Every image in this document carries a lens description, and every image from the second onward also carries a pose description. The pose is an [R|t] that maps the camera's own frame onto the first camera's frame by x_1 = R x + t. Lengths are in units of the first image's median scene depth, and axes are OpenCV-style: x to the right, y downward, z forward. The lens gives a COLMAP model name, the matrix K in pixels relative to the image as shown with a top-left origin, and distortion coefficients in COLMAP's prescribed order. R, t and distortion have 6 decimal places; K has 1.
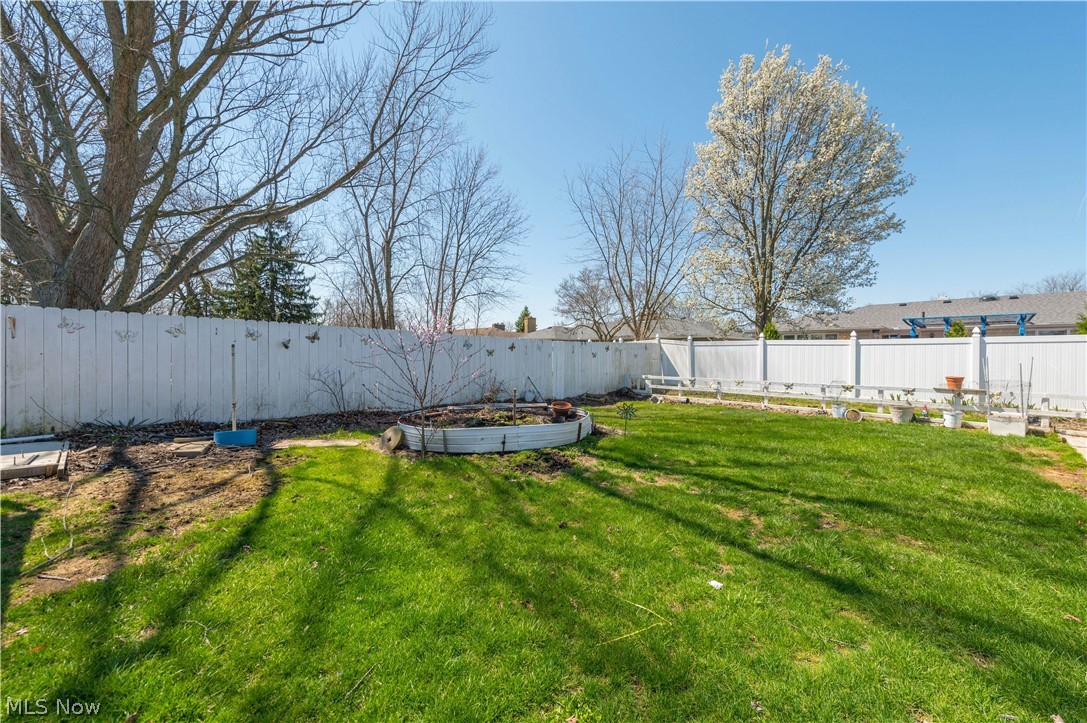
lens RADIAL K [[428.8, 0, 549.3], [0, 428.8, 365.1], [0, 0, 1]] dist [0.013607, -0.002048]
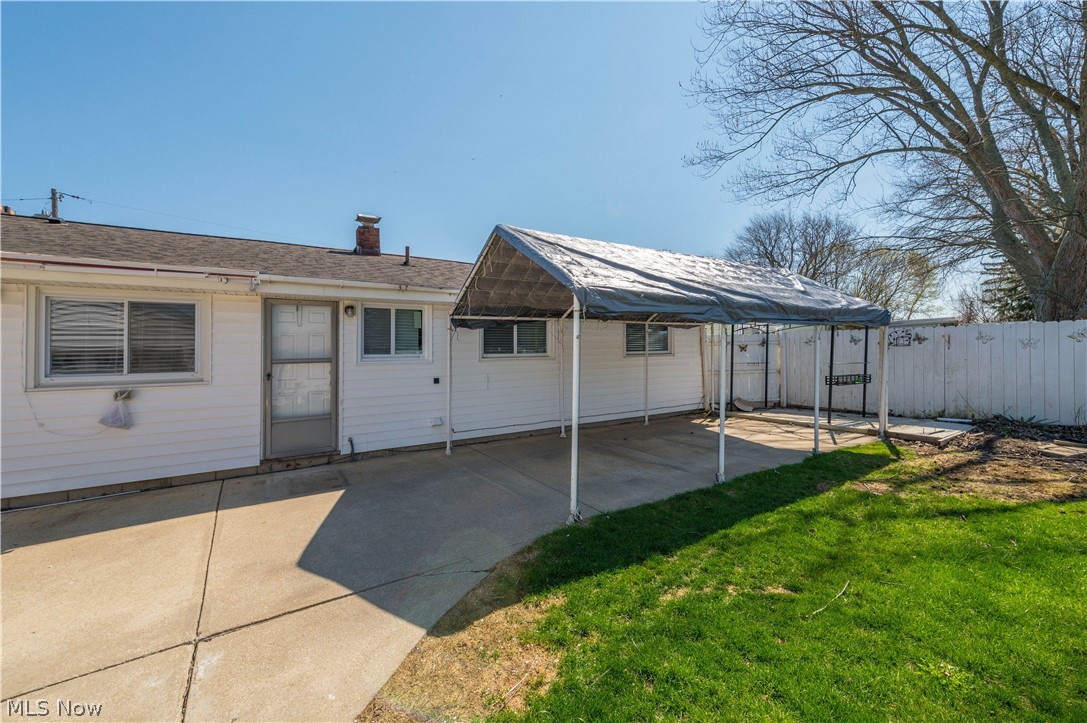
lens RADIAL K [[428.8, 0, 563.4], [0, 428.8, 352.7], [0, 0, 1]] dist [0.013607, -0.002048]
pose [[-0.209341, -0.014352, -0.977737, 0.117894], [0.000003, 0.999892, -0.014678, -0.007744], [0.977843, -0.003076, -0.209318, 0.012992]]
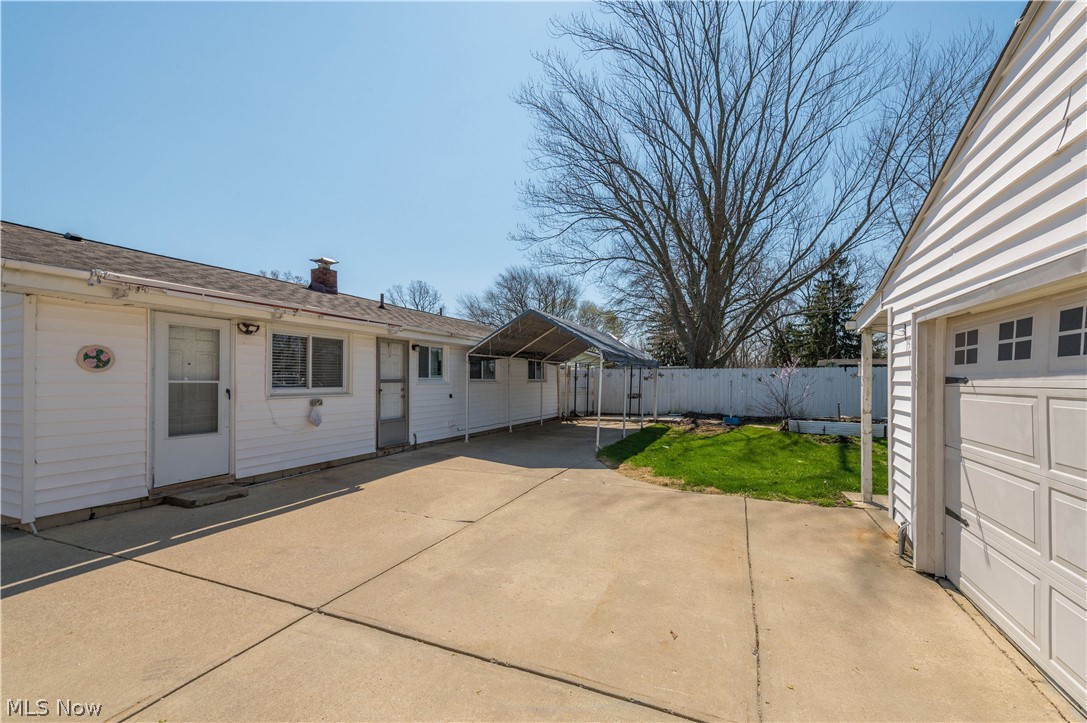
lens RADIAL K [[428.8, 0, 567.7], [0, 428.8, 381.1], [0, 0, 1]] dist [0.013607, -0.002048]
pose [[0.386555, -0.018841, -0.922074, 0.314941], [-0.002087, 0.999771, -0.021304, 0.001520], [0.922264, 0.010160, 0.386427, -0.209190]]
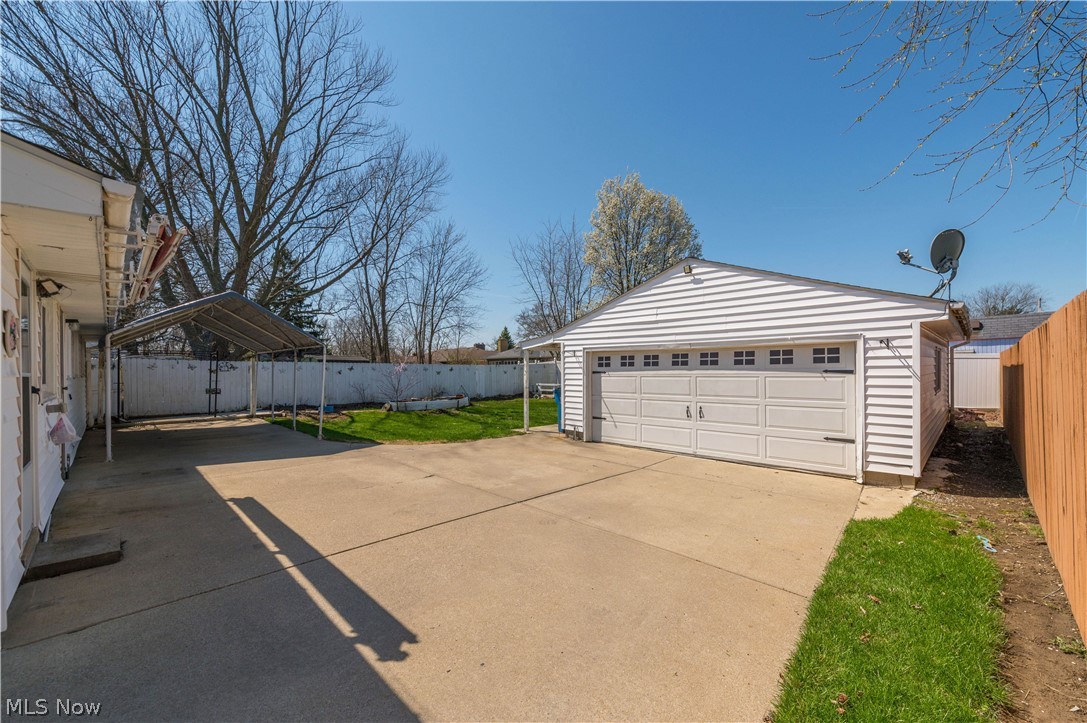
lens RADIAL K [[428.8, 0, 550.4], [0, 428.8, 370.3], [0, 0, 1]] dist [0.013607, -0.002048]
pose [[0.999715, -0.020598, 0.012073, 0.172783], [0.020820, 0.999610, -0.018585, 0.002797], [-0.011685, 0.018831, 0.999754, -0.469719]]
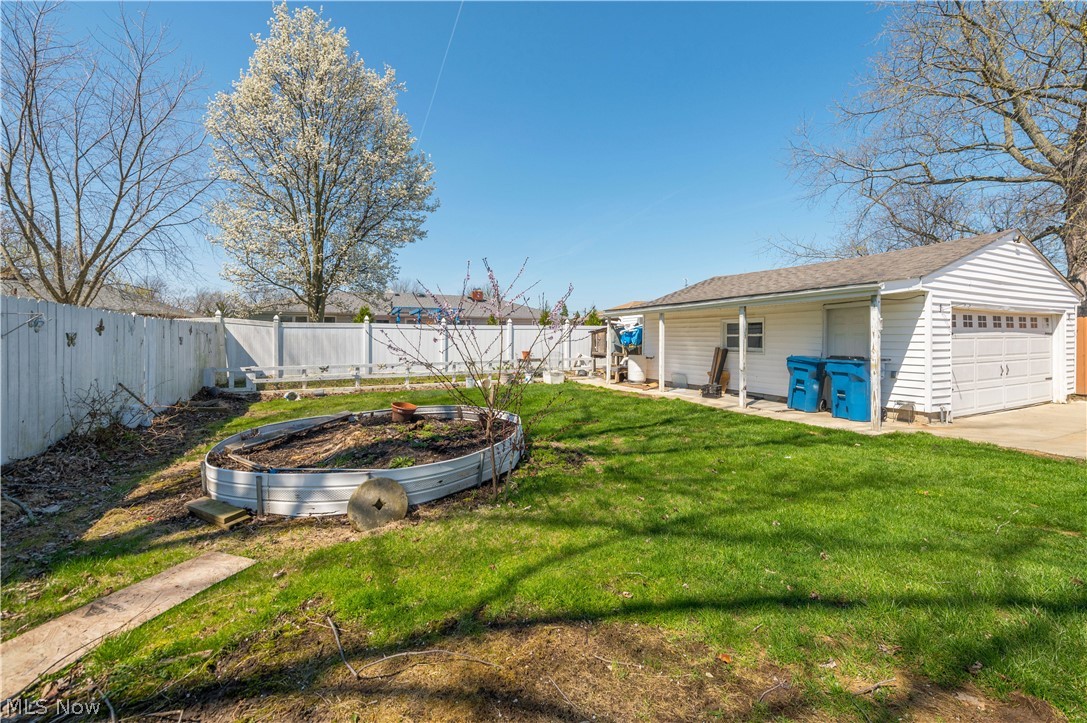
lens RADIAL K [[428.8, 0, 578.5], [0, 428.8, 344.0], [0, 0, 1]] dist [0.013607, -0.002048]
pose [[0.306120, -0.022784, 0.951720, -0.214881], [0.028133, 0.999493, 0.014879, -0.007461], [-0.951577, 0.022220, 0.306606, 0.158429]]
